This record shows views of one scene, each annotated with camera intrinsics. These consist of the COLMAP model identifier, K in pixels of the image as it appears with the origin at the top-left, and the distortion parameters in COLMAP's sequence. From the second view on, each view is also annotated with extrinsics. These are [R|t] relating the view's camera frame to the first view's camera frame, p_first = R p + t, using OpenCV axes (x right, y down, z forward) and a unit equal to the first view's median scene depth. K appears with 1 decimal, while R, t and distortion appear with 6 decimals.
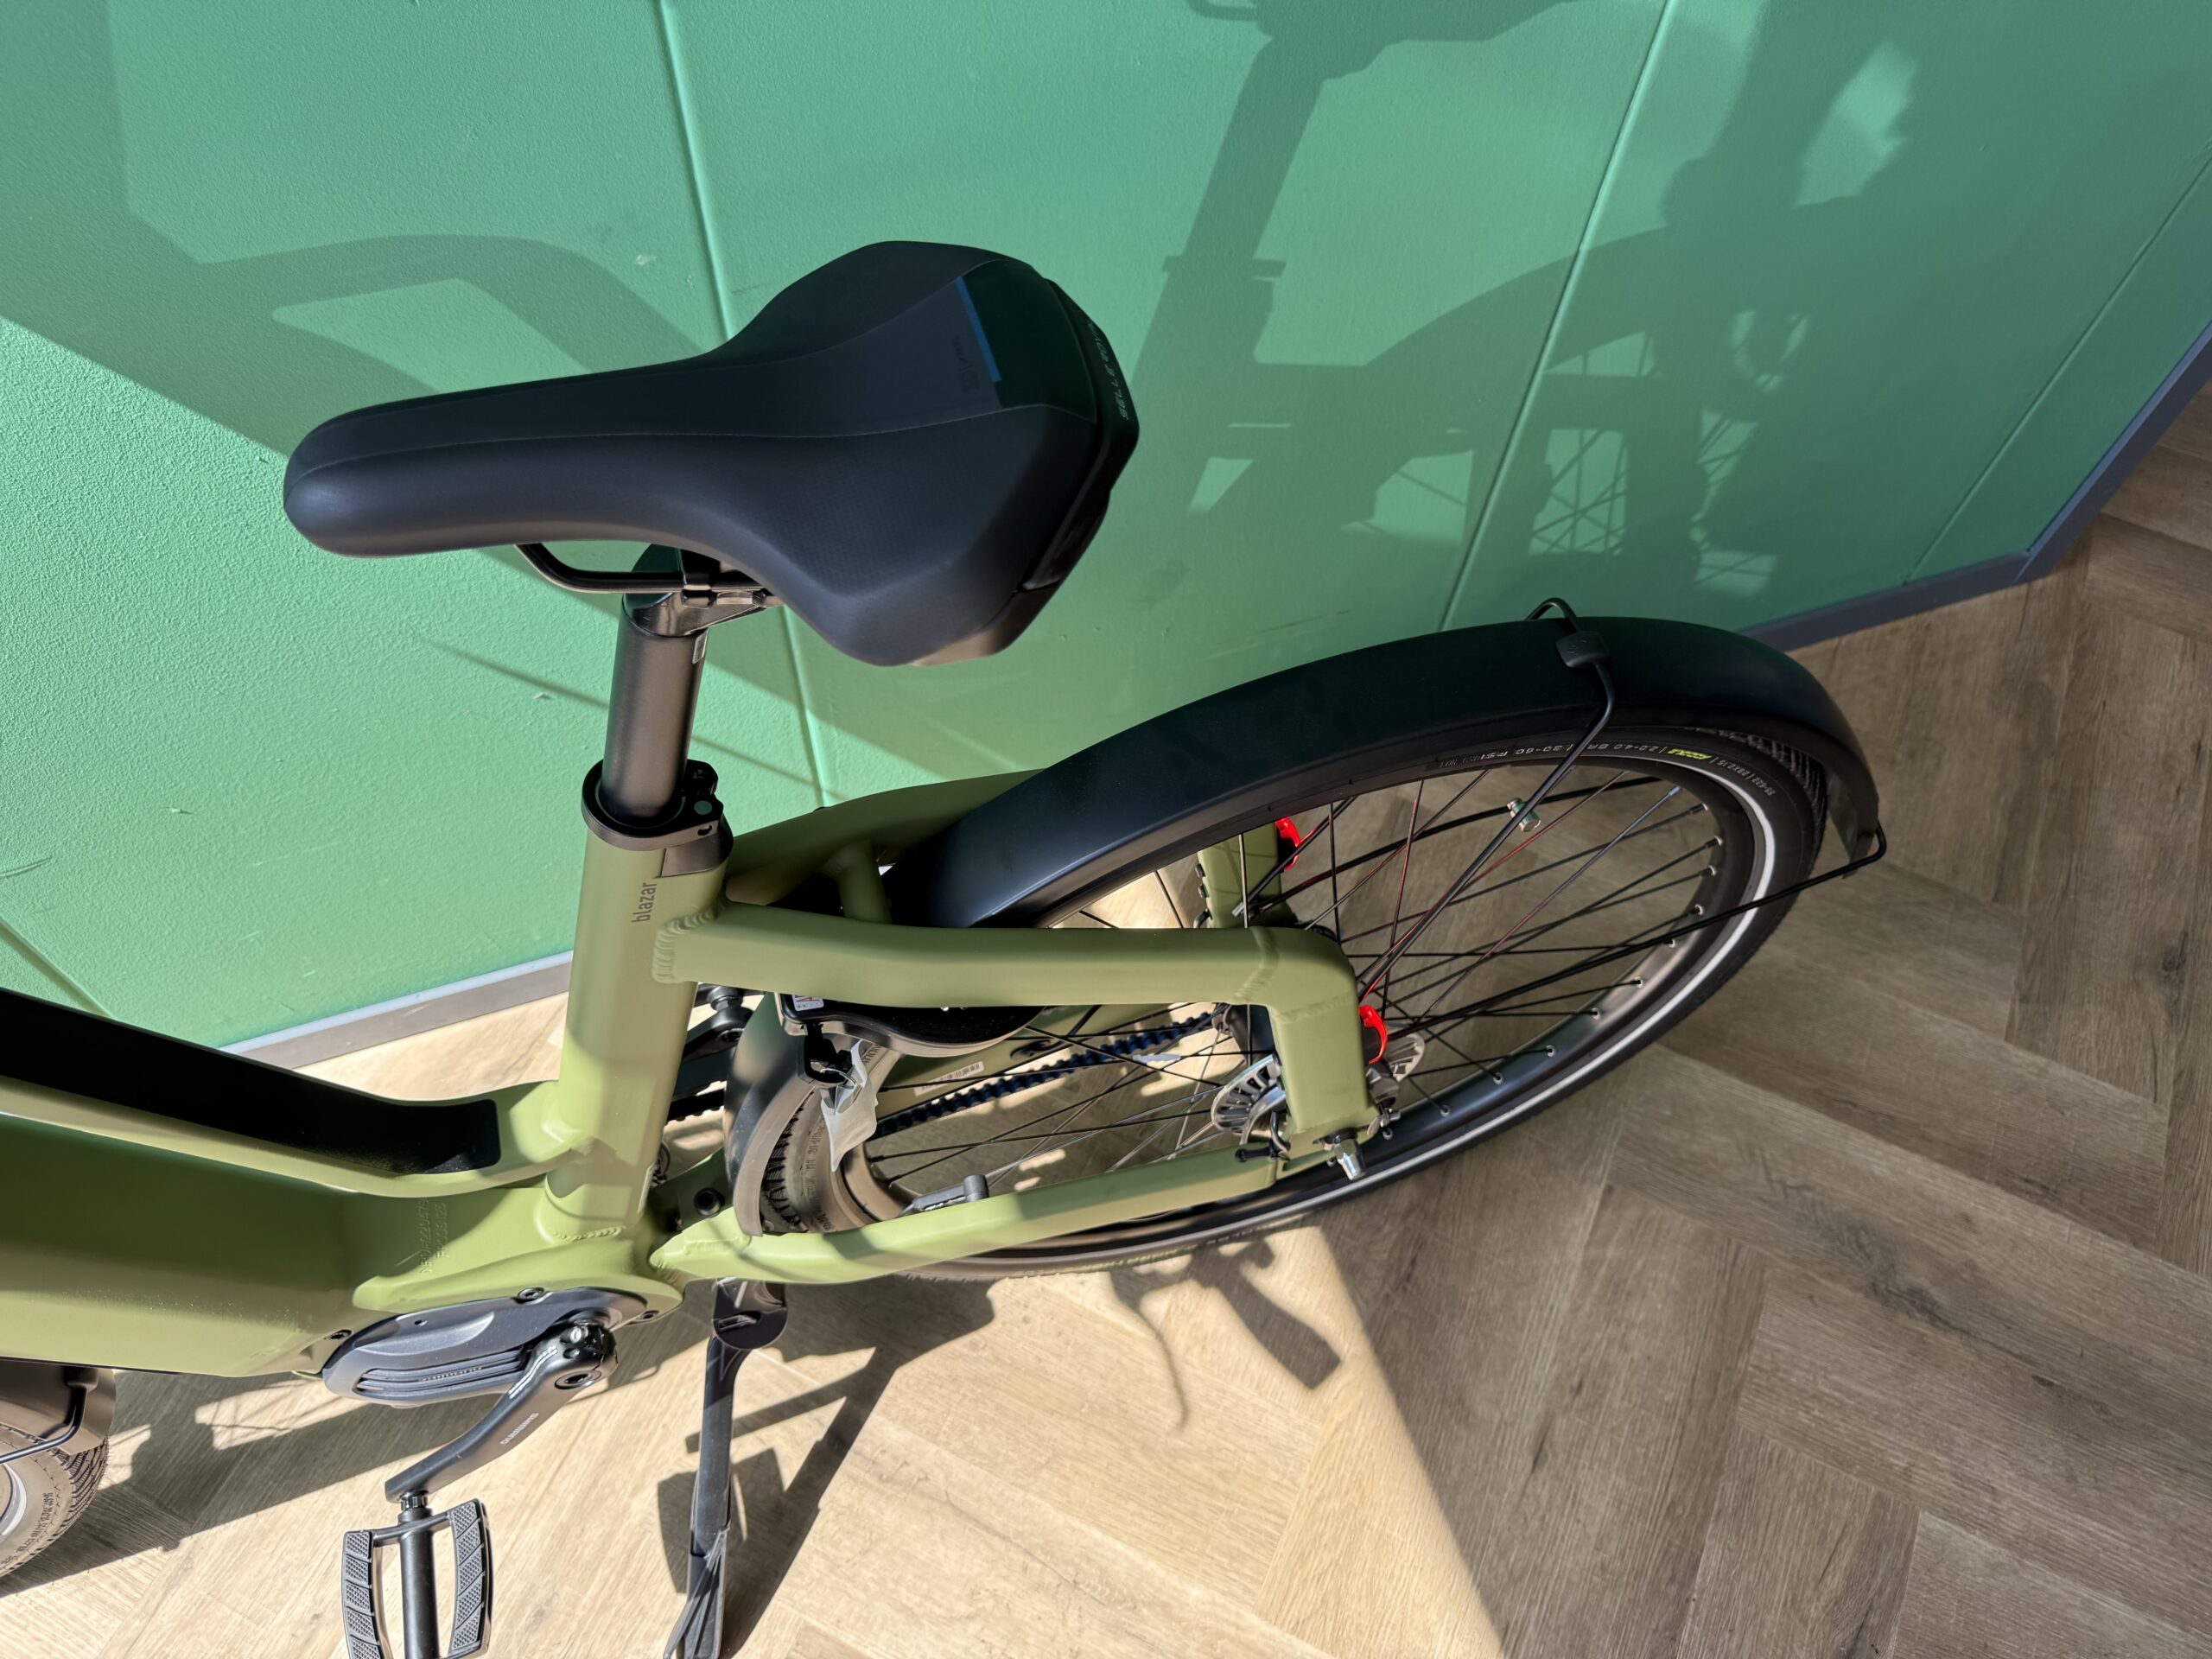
lens RADIAL K [[1604.6, 0, 1097.0], [0, 1604.6, 807.5], [0, 0, 1]] dist [-0.001898, -0.008800]
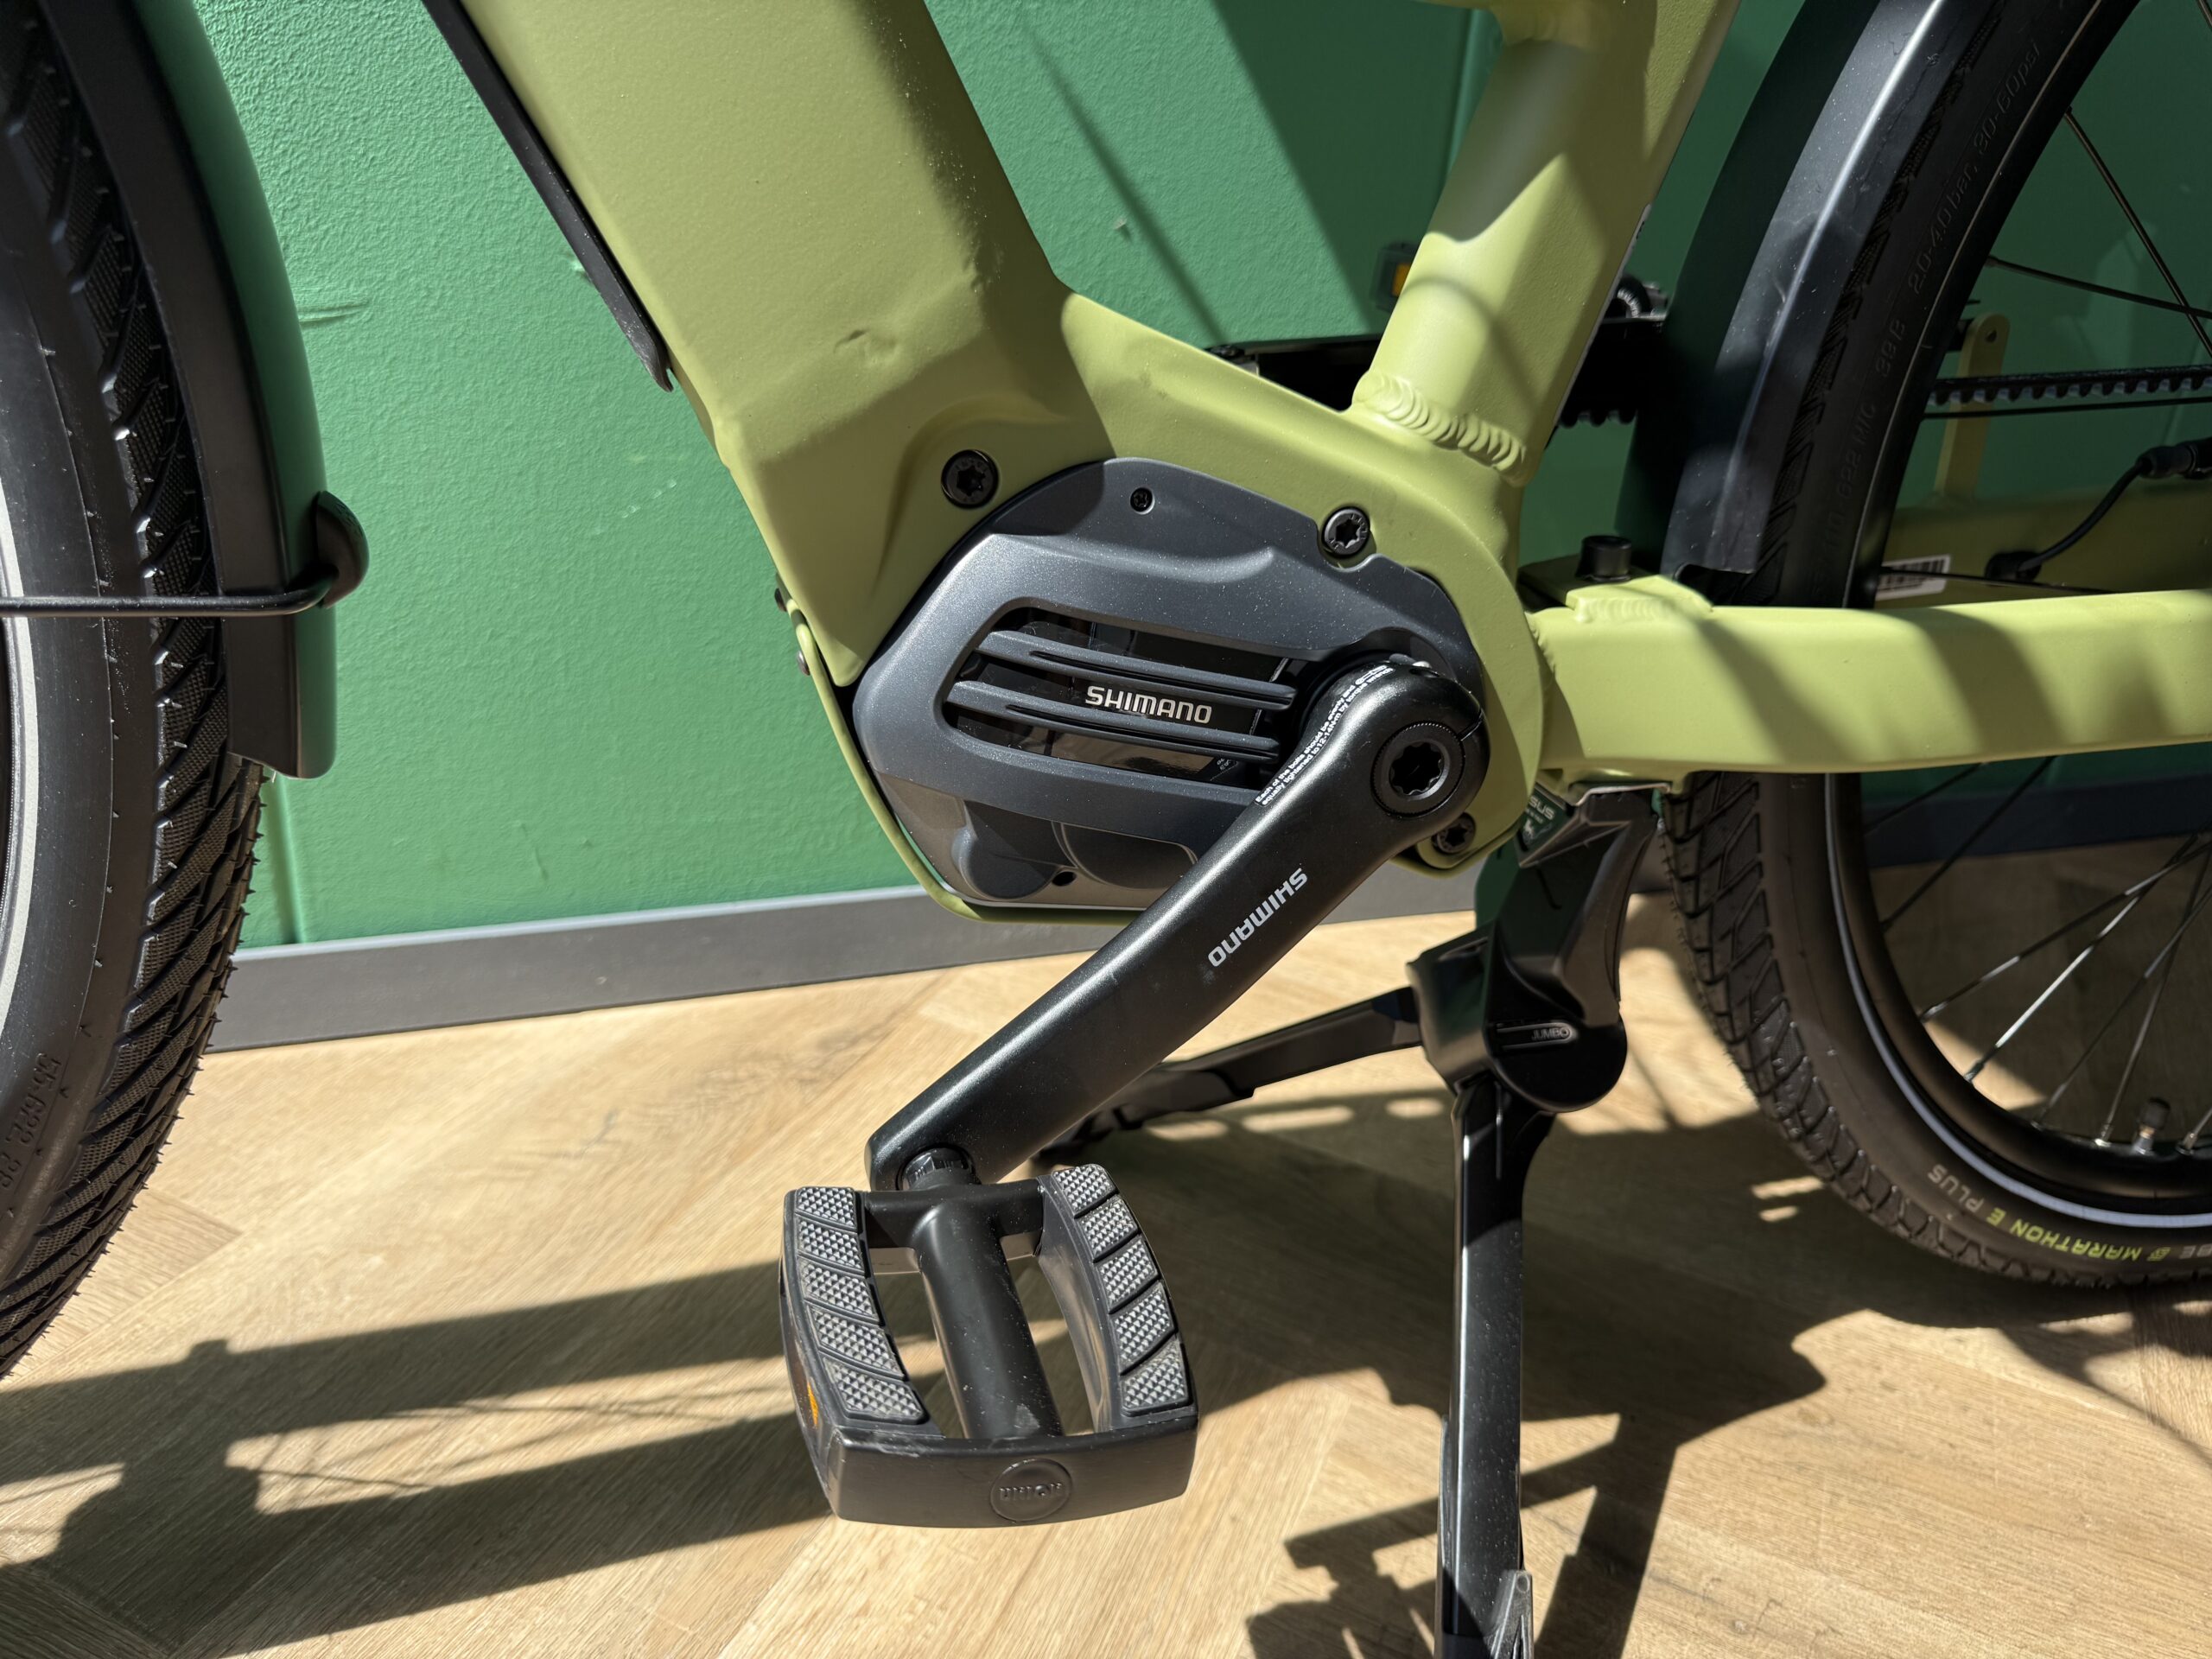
lens RADIAL K [[1604.6, 0, 1114.2], [0, 1604.6, 820.0], [0, 0, 1]] dist [-0.001898, -0.008800]
pose [[0.999183, 0.032693, 0.023739, -0.299549], [-0.014604, 0.840085, -0.542258, 0.435131], [-0.037671, 0.541469, 0.839876, 0.464840]]
